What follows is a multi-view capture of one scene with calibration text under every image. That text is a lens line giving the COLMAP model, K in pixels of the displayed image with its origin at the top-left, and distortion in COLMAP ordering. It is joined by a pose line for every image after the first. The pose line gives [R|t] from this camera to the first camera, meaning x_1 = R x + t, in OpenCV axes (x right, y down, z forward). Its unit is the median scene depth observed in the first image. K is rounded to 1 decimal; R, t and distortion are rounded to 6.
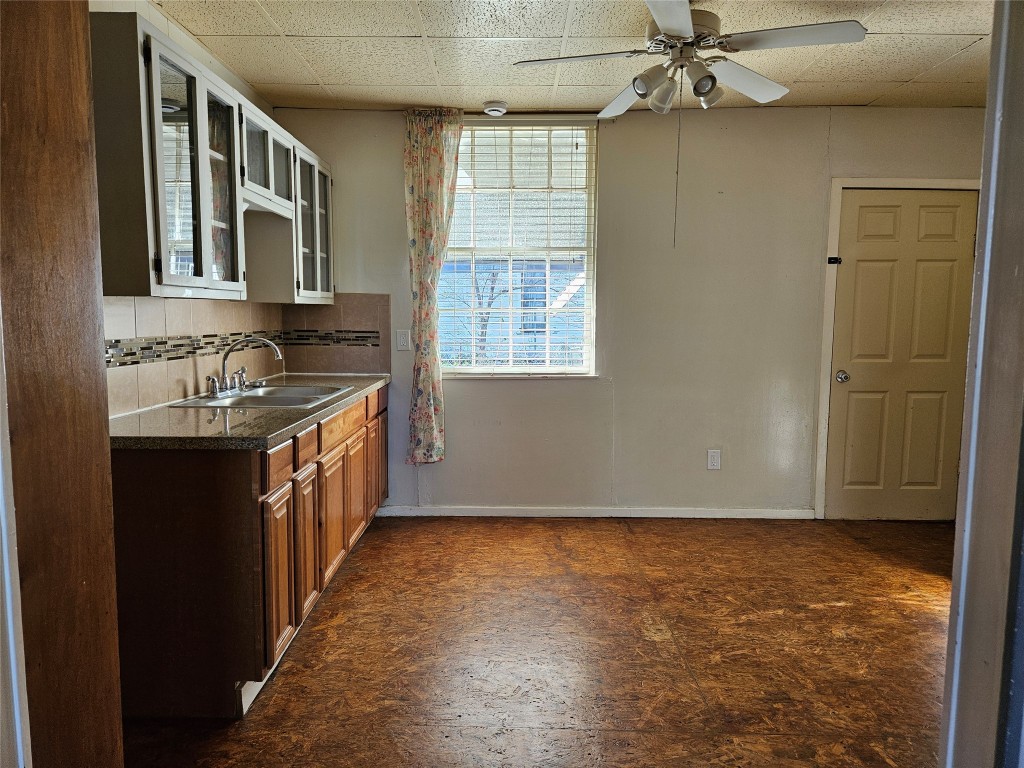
lens RADIAL K [[681.7, 0, 510.8], [0, 681.7, 388.5], [0, 0, 1]] dist [0.080066, -0.065930]
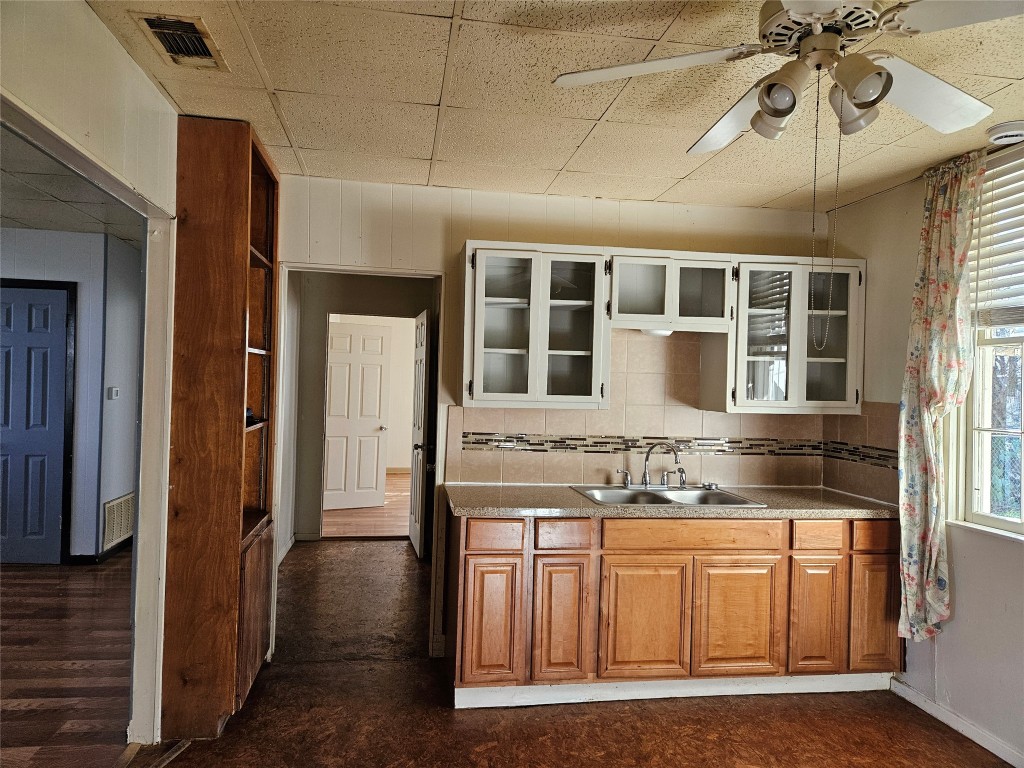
lens RADIAL K [[681.7, 0, 505.4], [0, 681.7, 385.9], [0, 0, 1]] dist [0.080066, -0.065930]
pose [[0.159105, -0.000134, -0.987262, 0.629405], [-0.133158, 0.990860, -0.021594, -0.095949], [0.978241, 0.134897, 0.157633, 0.502182]]
